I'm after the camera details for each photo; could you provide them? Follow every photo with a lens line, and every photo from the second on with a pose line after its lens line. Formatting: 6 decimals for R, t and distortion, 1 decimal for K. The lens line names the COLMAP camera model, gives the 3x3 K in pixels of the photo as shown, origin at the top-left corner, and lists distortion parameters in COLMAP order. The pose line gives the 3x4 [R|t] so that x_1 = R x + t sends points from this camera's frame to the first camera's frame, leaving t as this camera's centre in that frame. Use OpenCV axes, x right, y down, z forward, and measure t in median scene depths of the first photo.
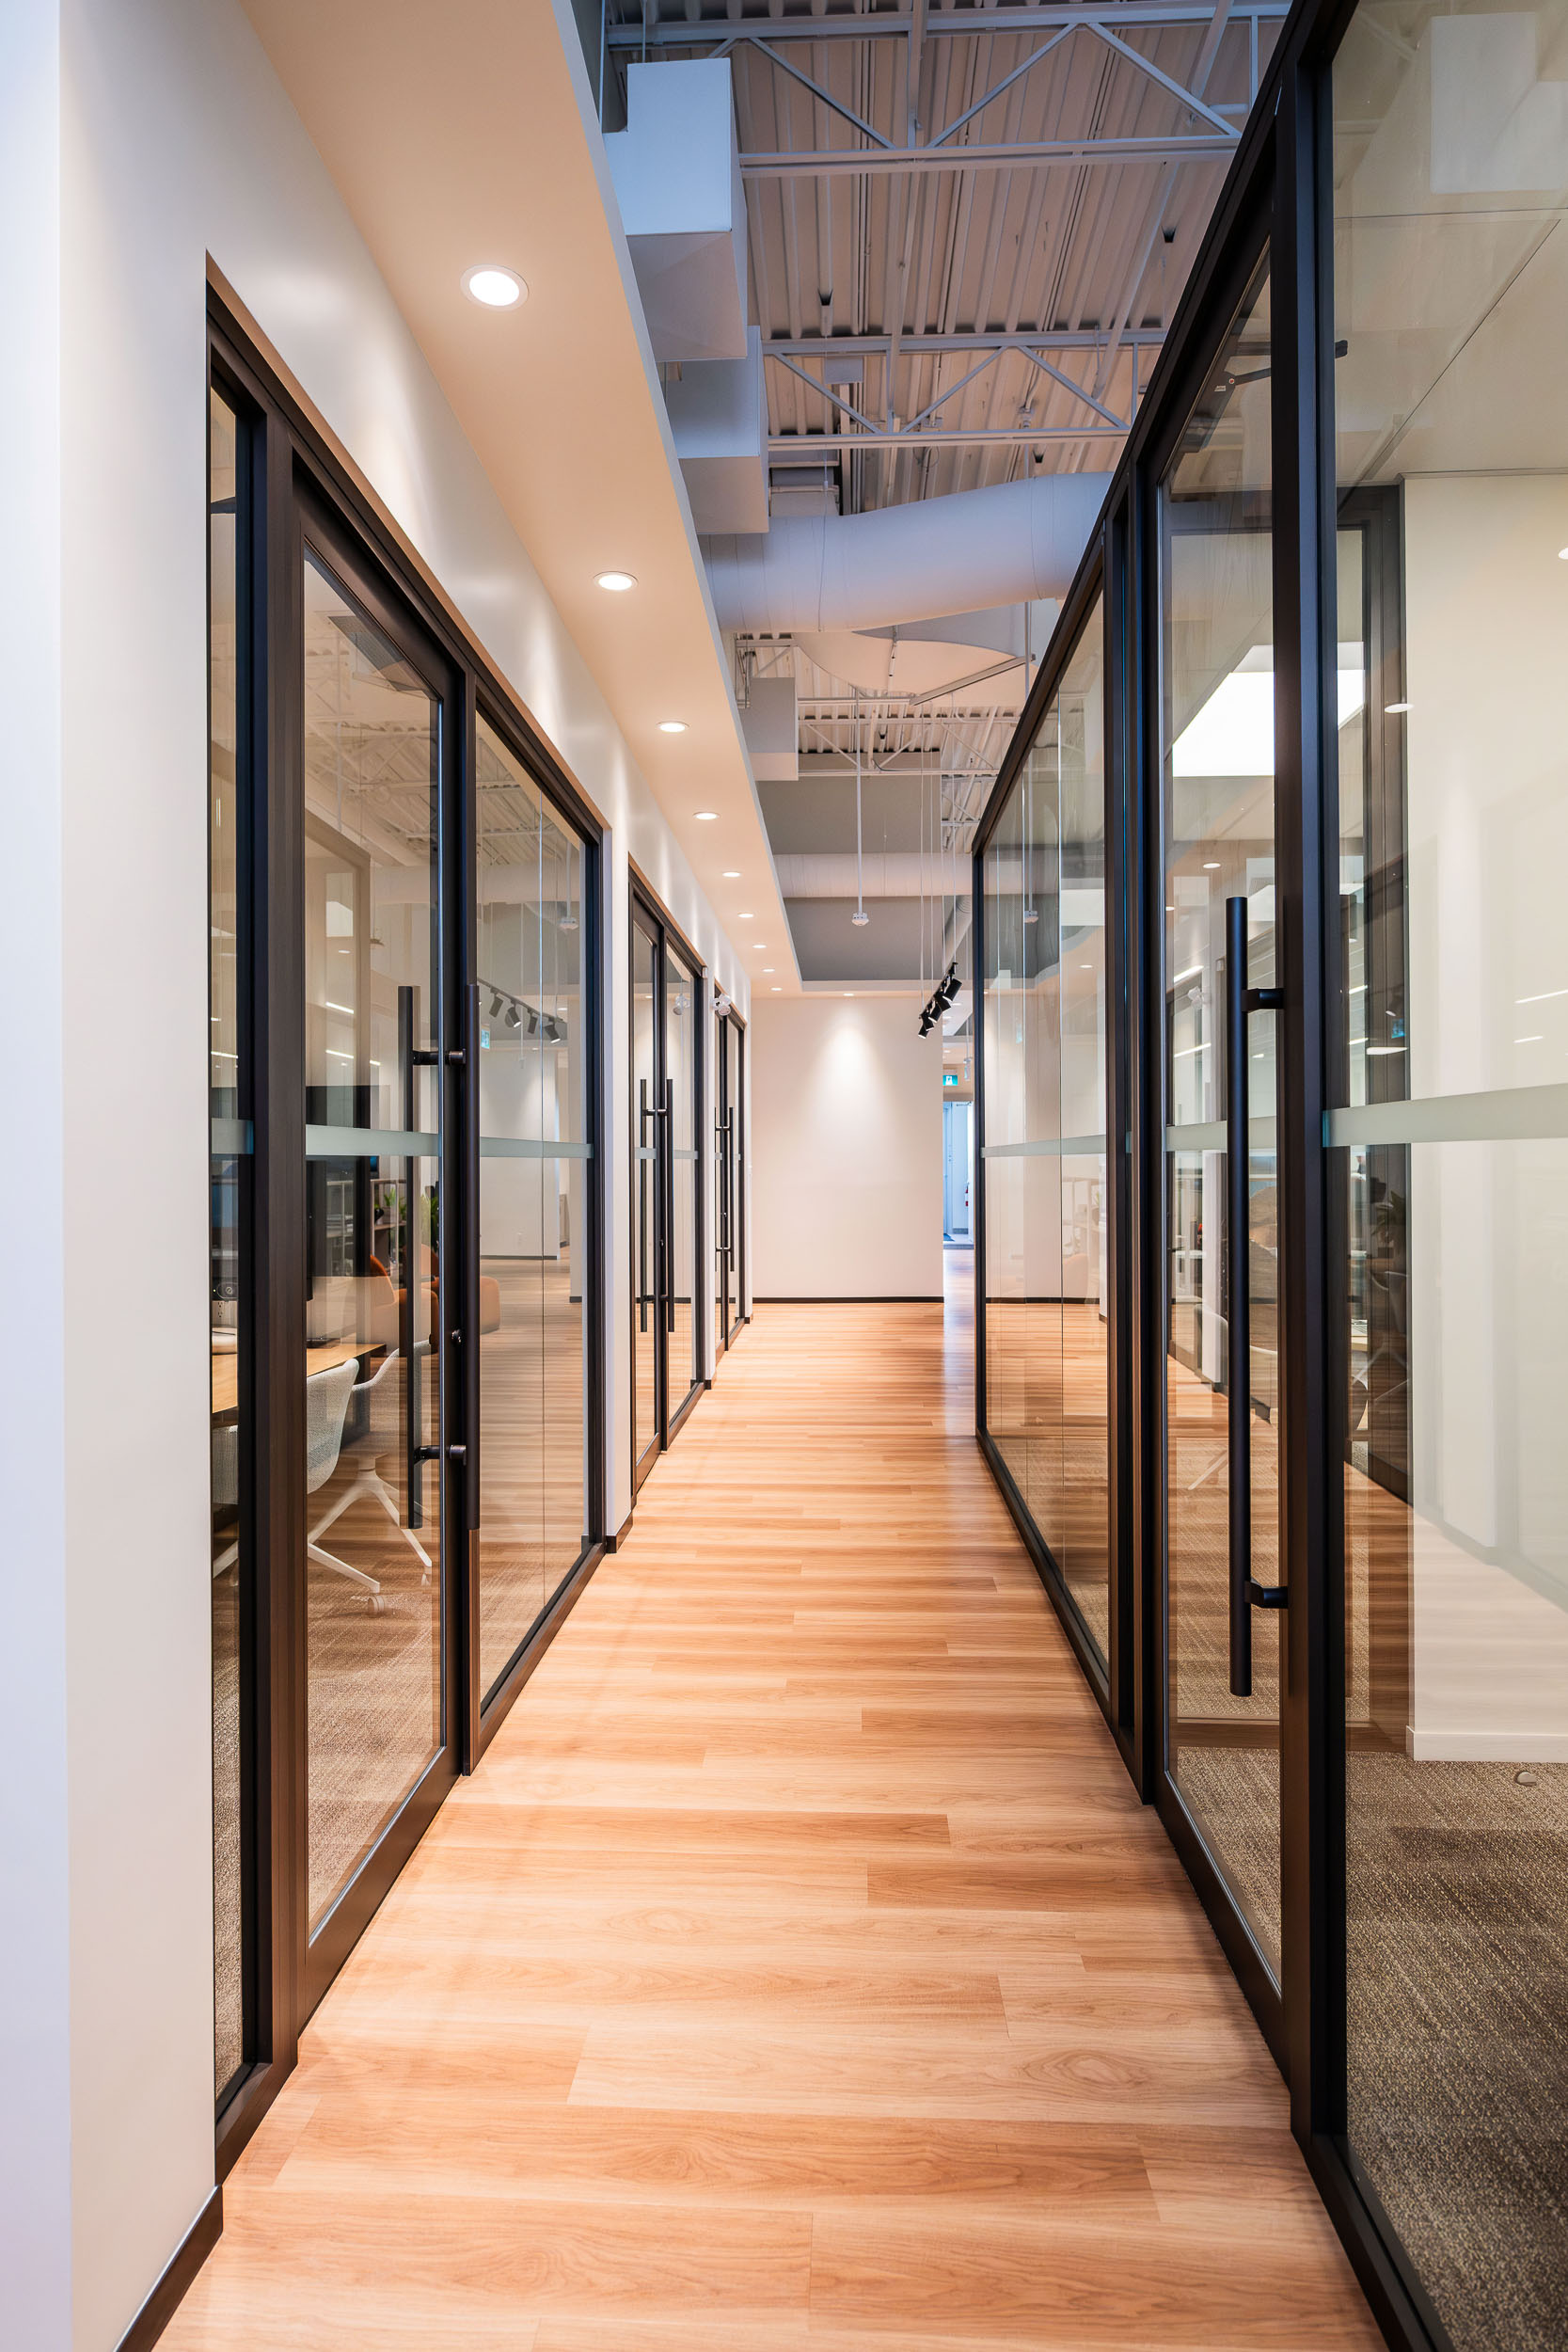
lens RADIAL K [[1329.7, 0, 784.0], [0, 1329.7, 1176.0], [0, 0, 1]] dist [-0.003486, -0.000335]
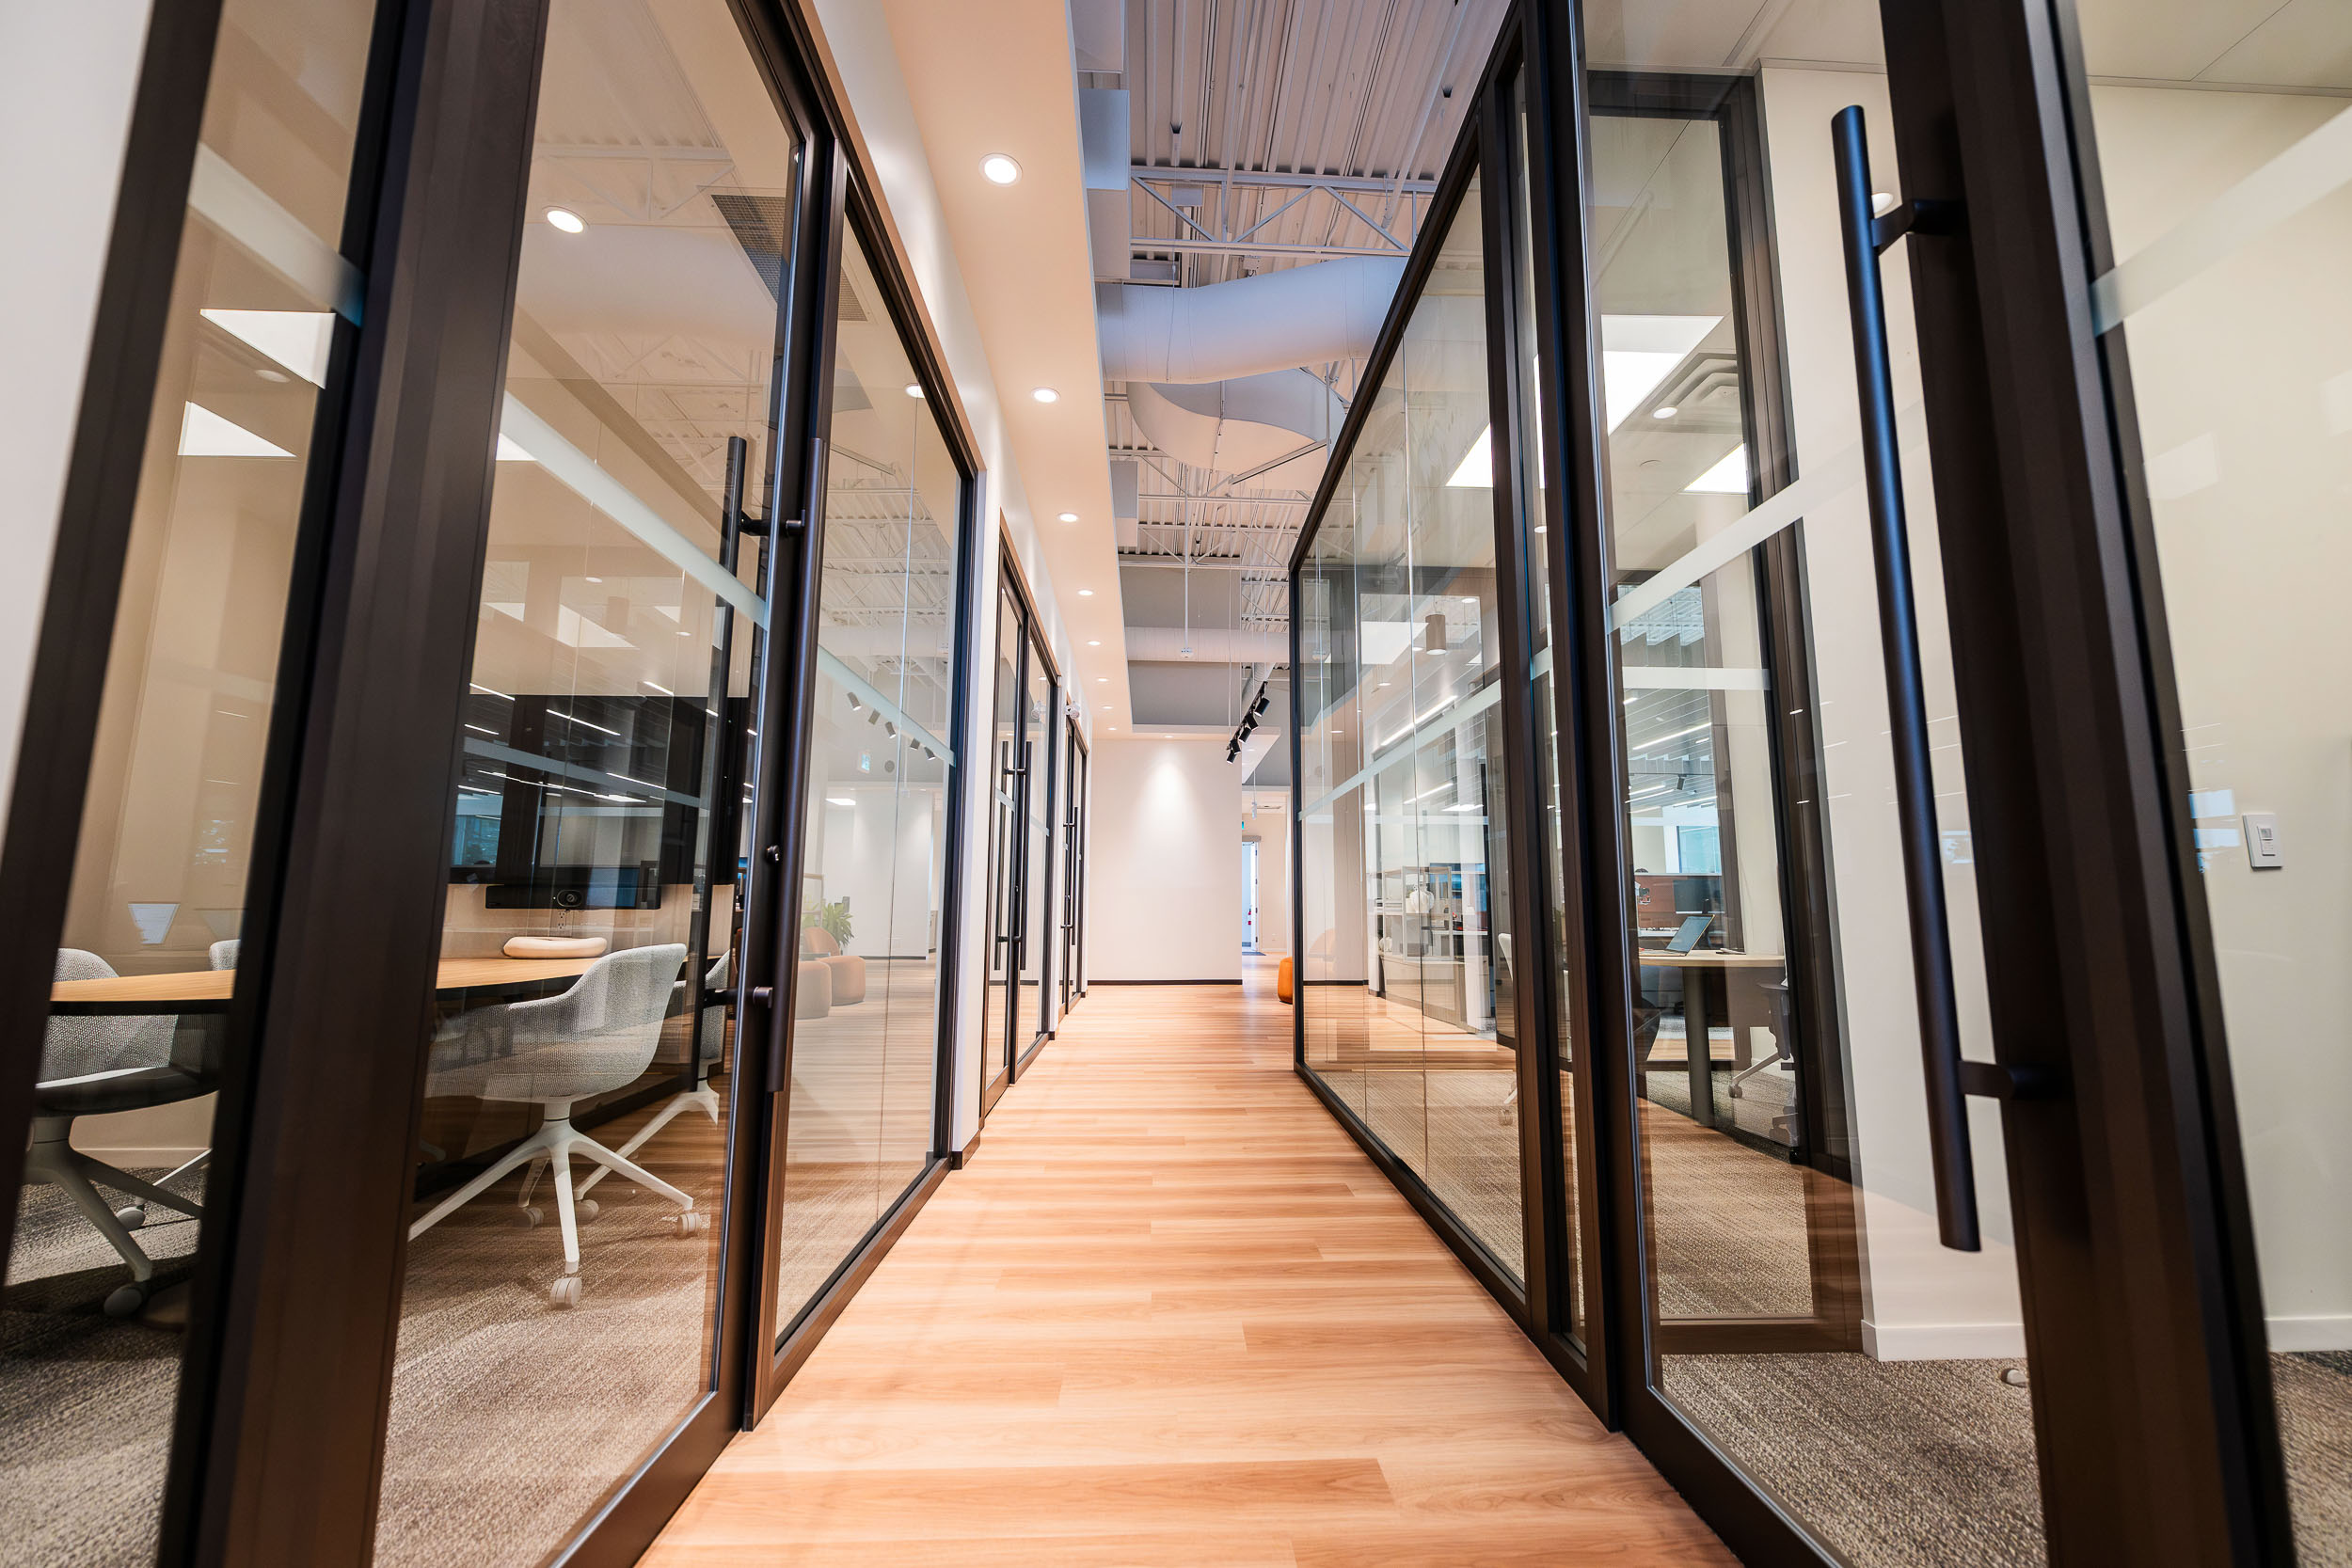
lens RADIAL K [[956.2, 0, 1203.6], [0, 956.2, 788.6], [0, 0, 1]] dist [-0.001061, -0.000411]
pose [[0.994425, 0.021884, 0.103153, -0.027722], [-0.006743, 0.989423, -0.144905, 0.106422], [-0.105233, 0.143402, 0.984054, 0.246849]]
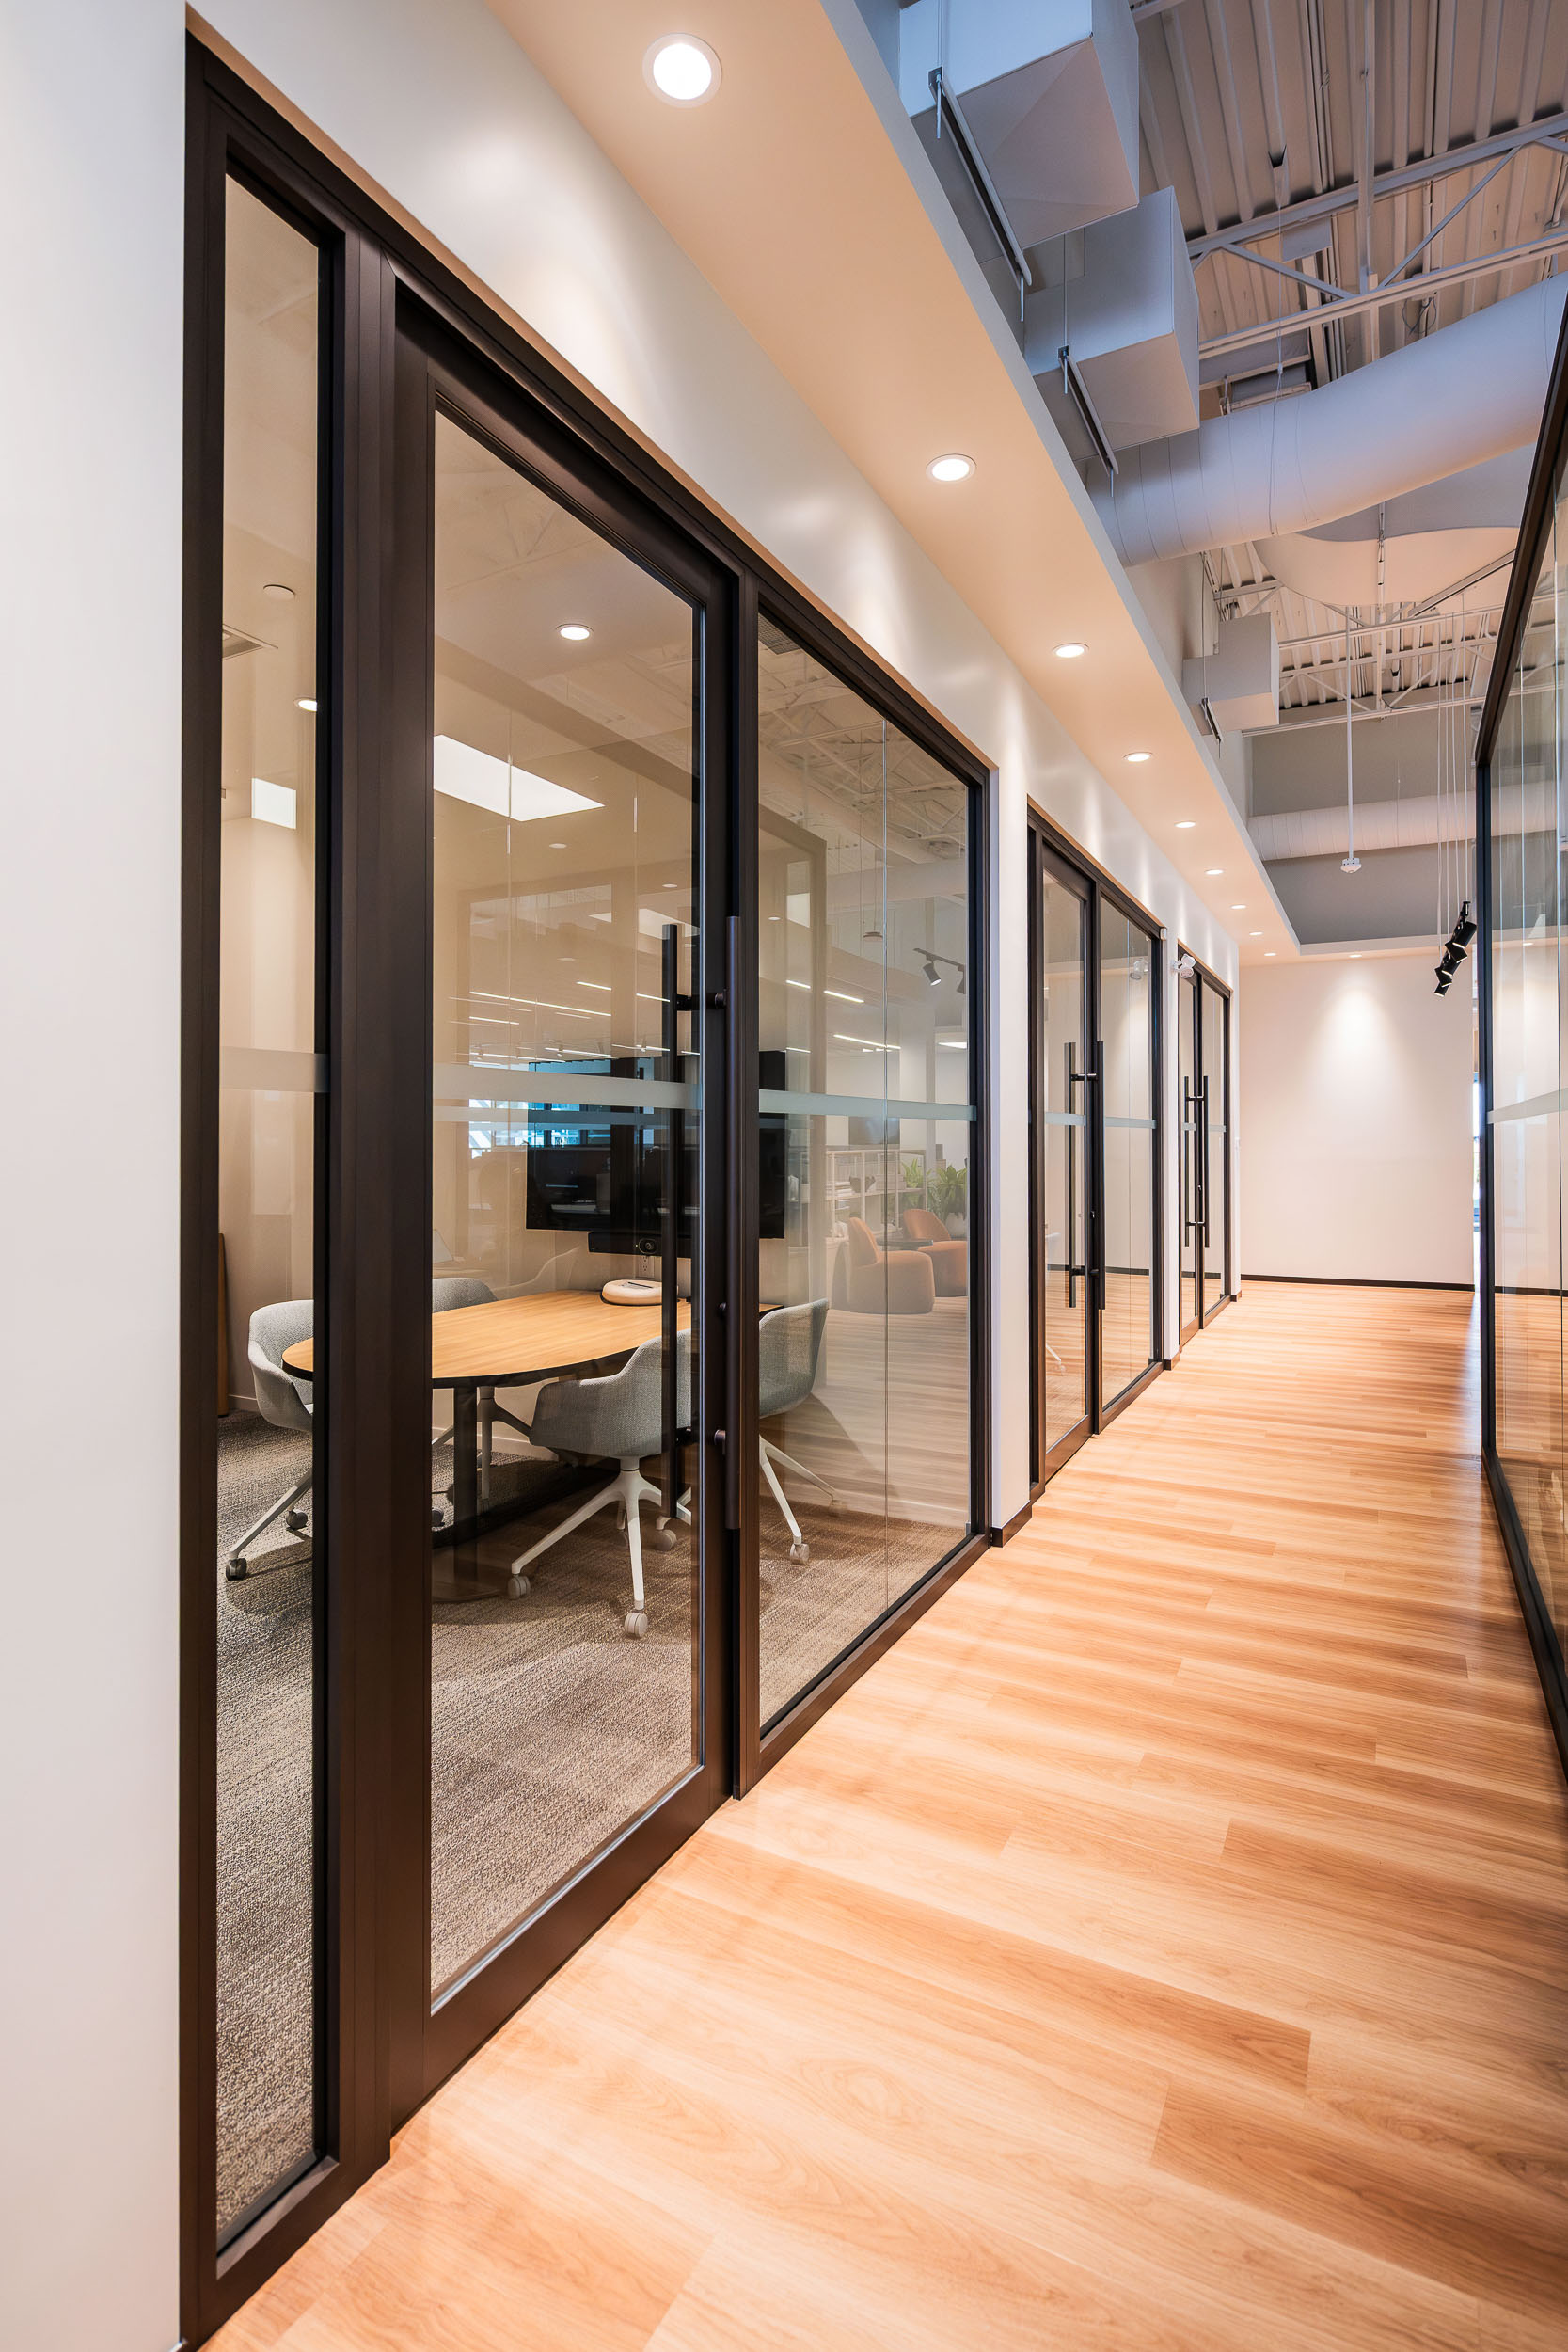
lens RADIAL K [[1175.1, 0, 773.0], [0, 1175.1, 1136.9], [0, 0, 1]] dist [-0.000023, -0.000248]
pose [[0.902737, 0.001150, -0.430190, 0.081364], [-0.006978, 0.999904, -0.011970, 0.008668], [0.430135, 0.013807, 0.902659, 0.188418]]
